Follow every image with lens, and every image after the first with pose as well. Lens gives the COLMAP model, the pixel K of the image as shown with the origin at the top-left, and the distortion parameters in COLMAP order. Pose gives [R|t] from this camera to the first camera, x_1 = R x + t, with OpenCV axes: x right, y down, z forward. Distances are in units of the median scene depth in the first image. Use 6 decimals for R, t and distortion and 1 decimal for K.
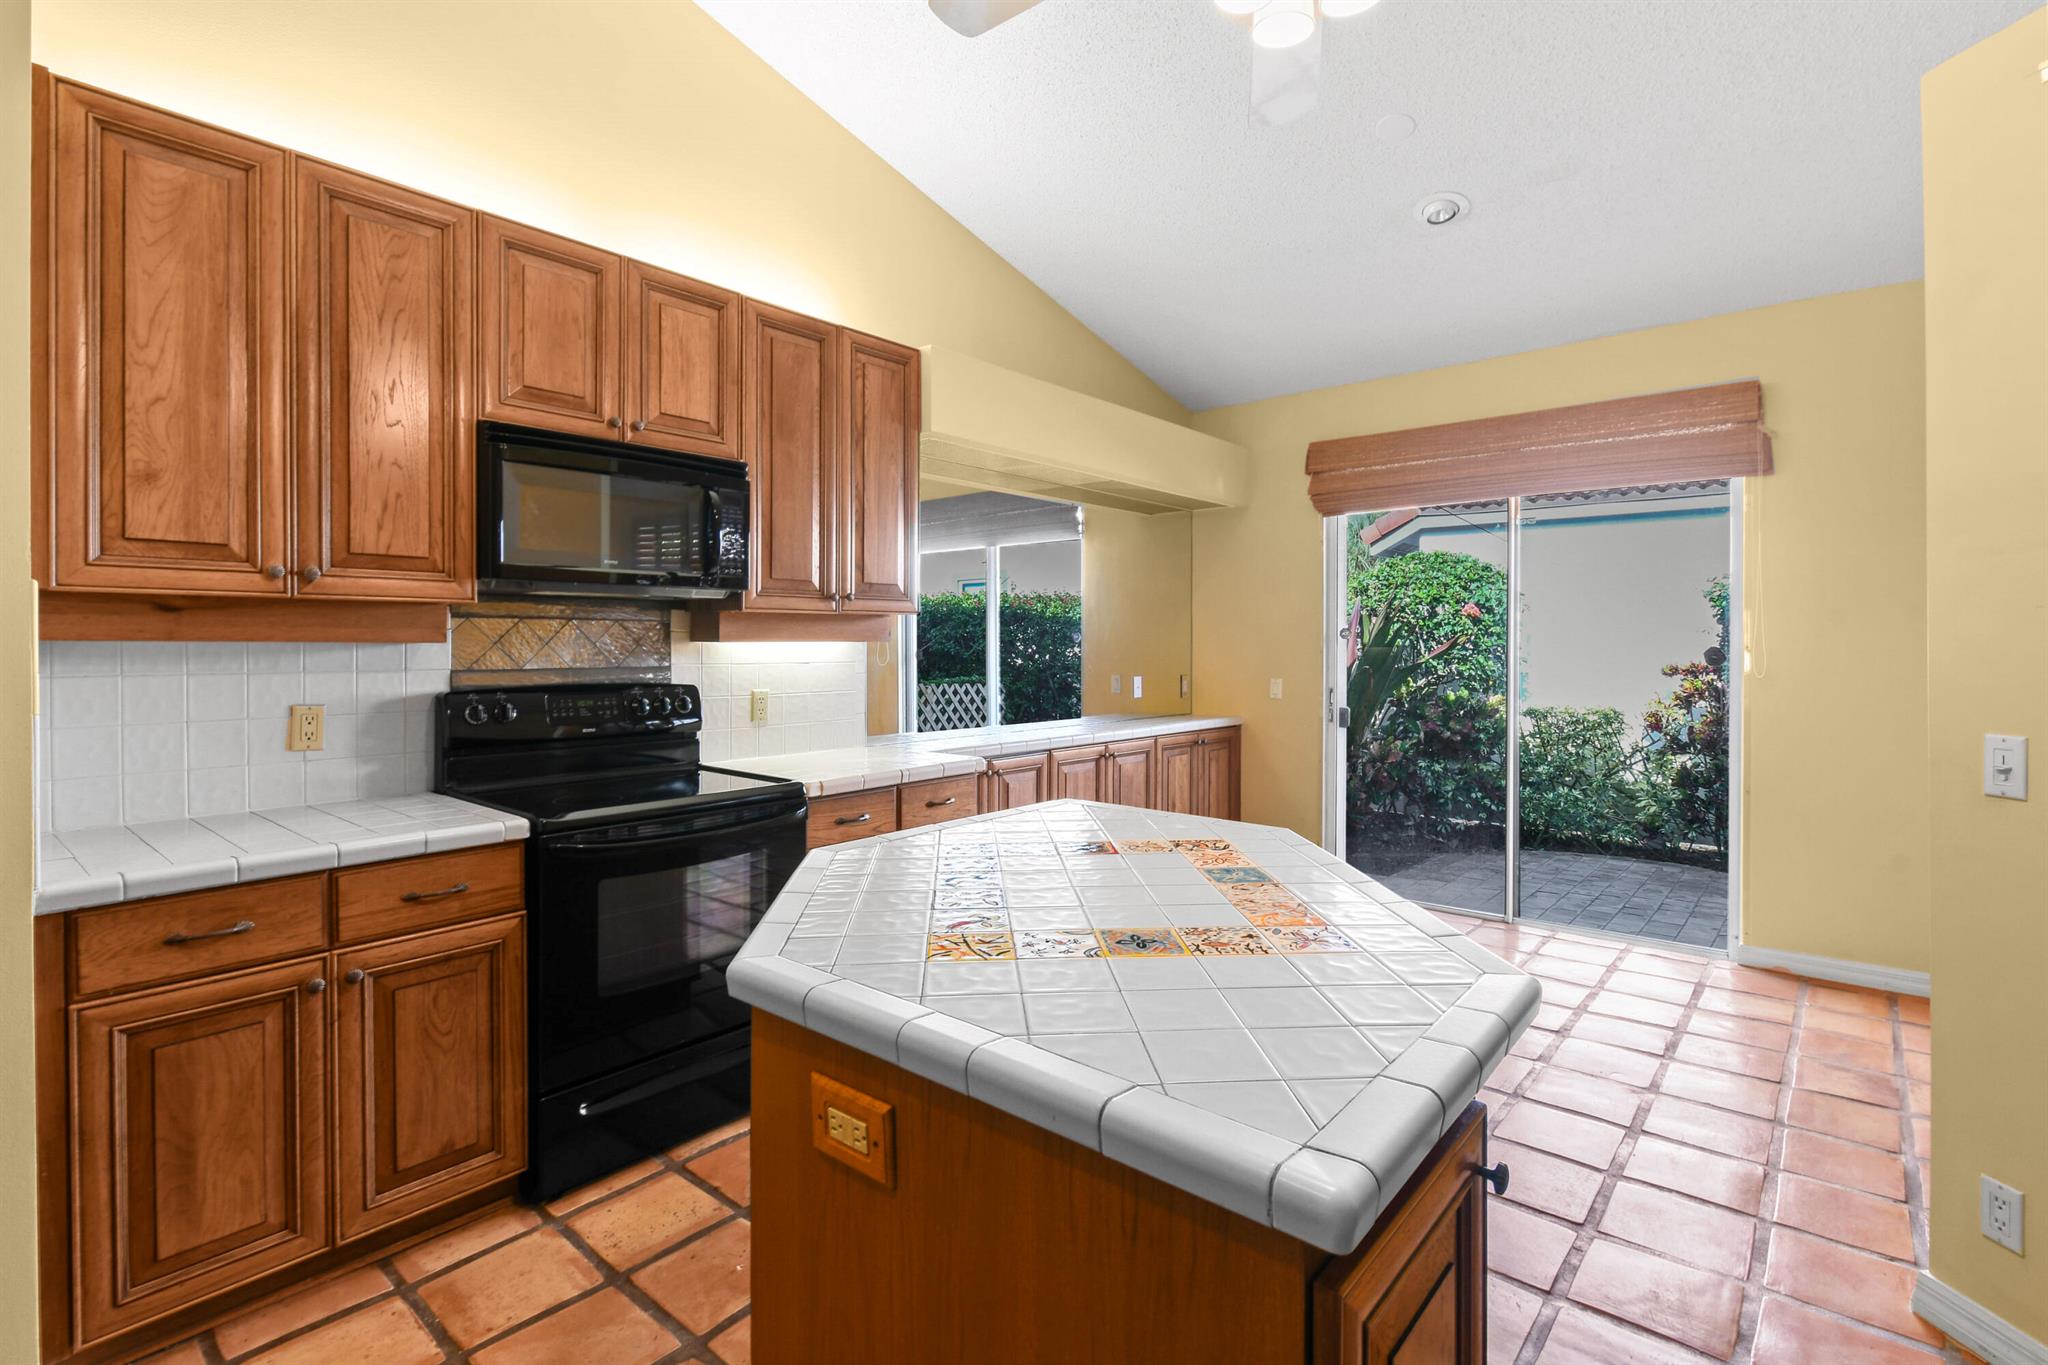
lens RADIAL K [[964.6, 0, 1024.3], [0, 964.6, 647.5], [0, 0, 1]] dist [0.008316, -0.005043]
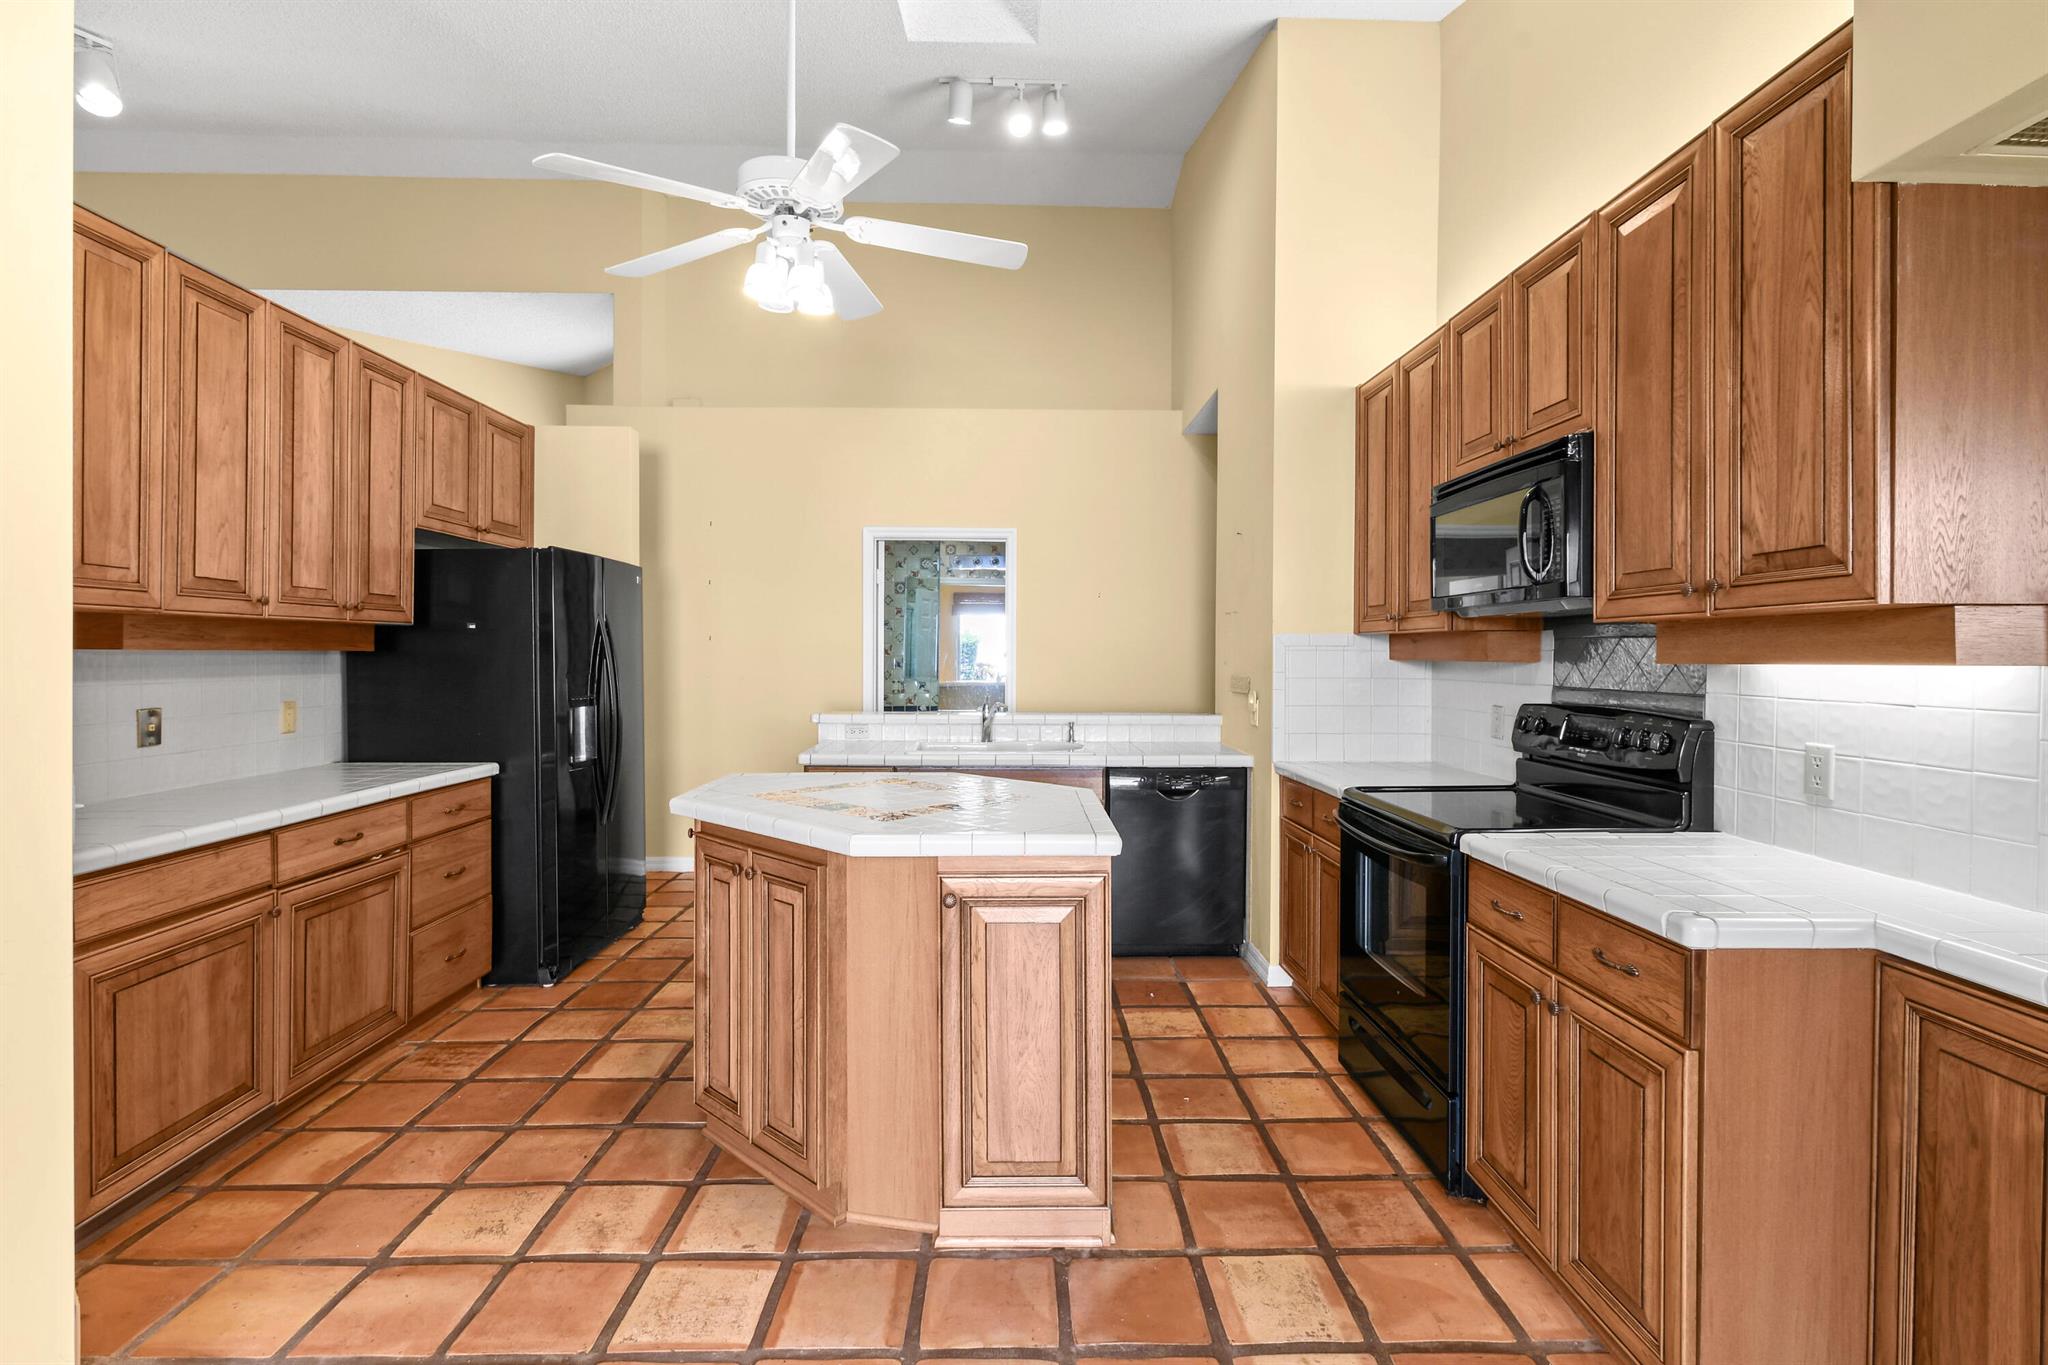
lens RADIAL K [[964.6, 0, 1029.3], [0, 964.6, 666.0], [0, 0, 1]] dist [0.008316, -0.005043]
pose [[-0.746959, 0.004550, -0.664855, 0.583574], [-0.004697, 0.999916, 0.012120, -0.010955], [0.664854, 0.012175, -0.746874, 1.342806]]
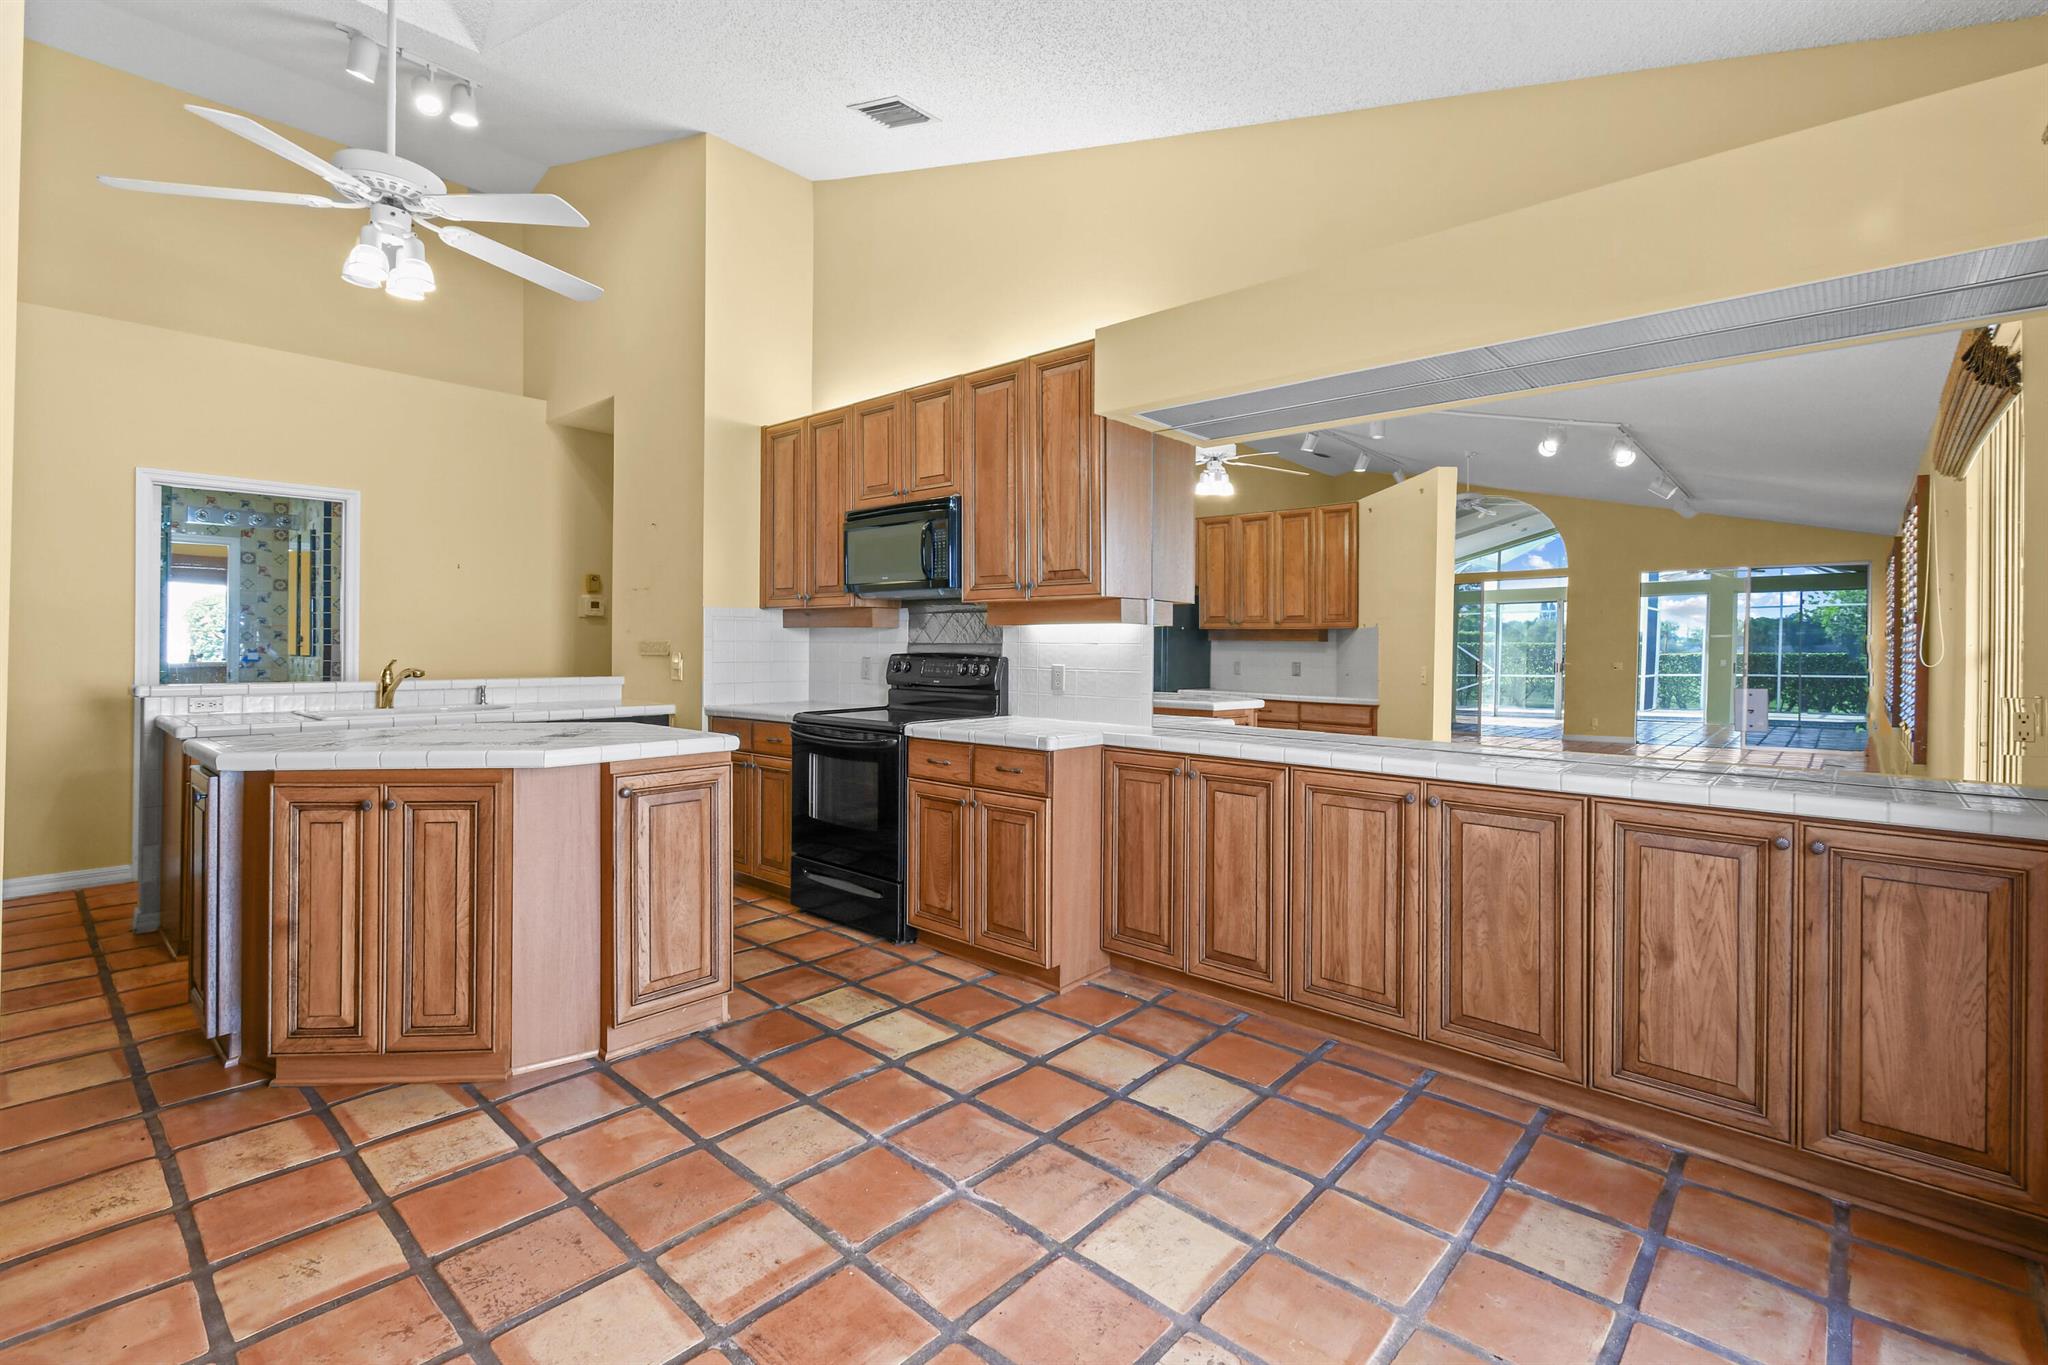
lens RADIAL K [[920.2, 0, 1029.3], [0, 920.2, 641.7], [0, 0, 1]] dist [0.002112, -0.000910]
pose [[-0.031235, -0.002038, -0.999510, 1.069474], [-0.007486, 0.999970, -0.001805, 0.020742], [0.999484, 0.007426, -0.031249, 1.196852]]
